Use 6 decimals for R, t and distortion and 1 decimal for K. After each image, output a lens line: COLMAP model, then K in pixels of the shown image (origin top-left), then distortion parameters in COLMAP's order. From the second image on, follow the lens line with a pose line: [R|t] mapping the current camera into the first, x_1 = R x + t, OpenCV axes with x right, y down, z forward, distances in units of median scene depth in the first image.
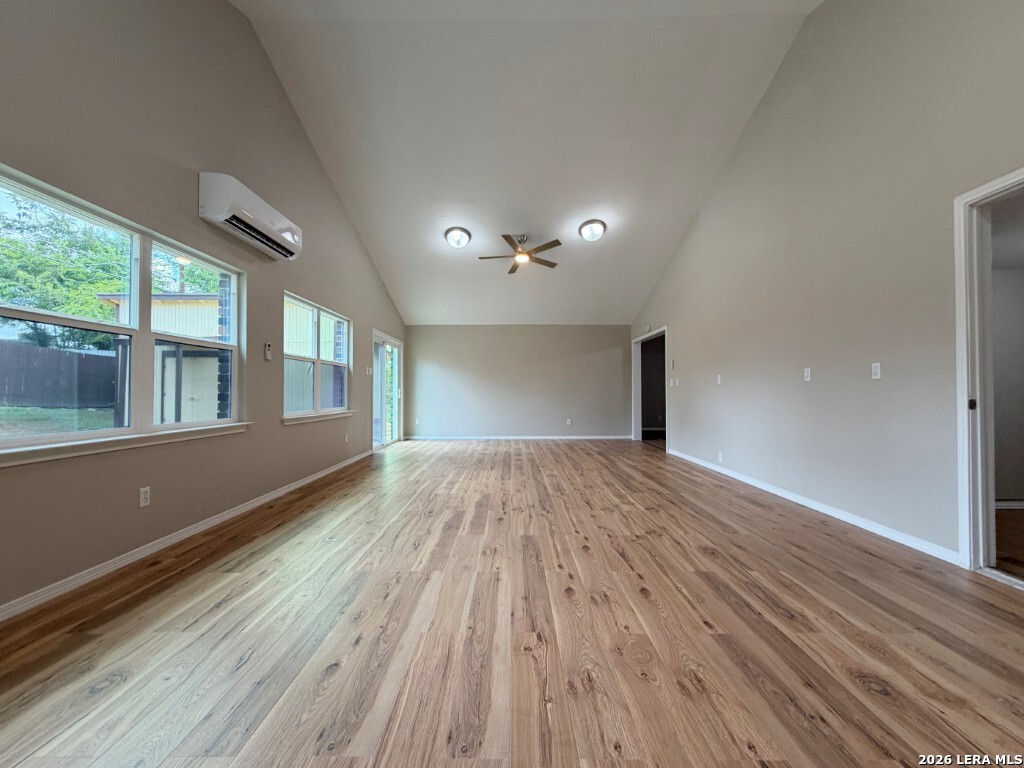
lens RADIAL K [[422.2, 0, 513.4], [0, 422.2, 386.7], [0, 0, 1]] dist [0.000195, 0.000692]
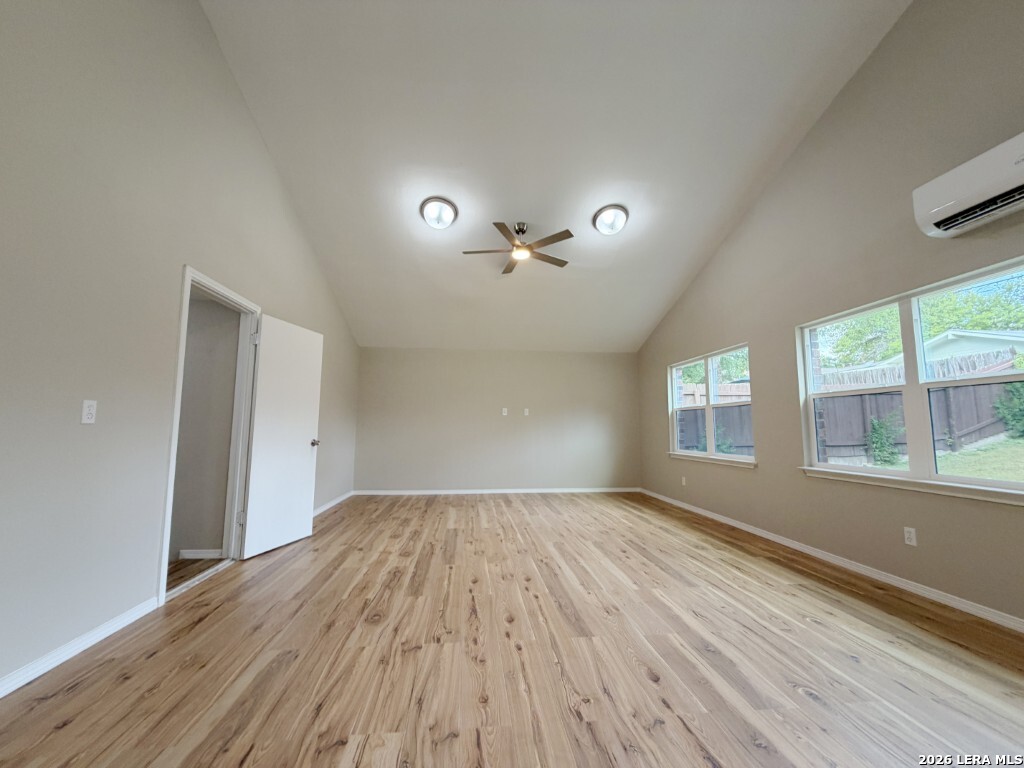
lens RADIAL K [[422.2, 0, 507.4], [0, 422.2, 381.9], [0, 0, 1]] dist [0.000195, 0.000692]
pose [[-0.995483, -0.013392, -0.093988, 0.282065], [-0.001882, 0.992590, -0.121497, -0.003478], [0.094919, -0.120771, -0.988132, 2.035770]]
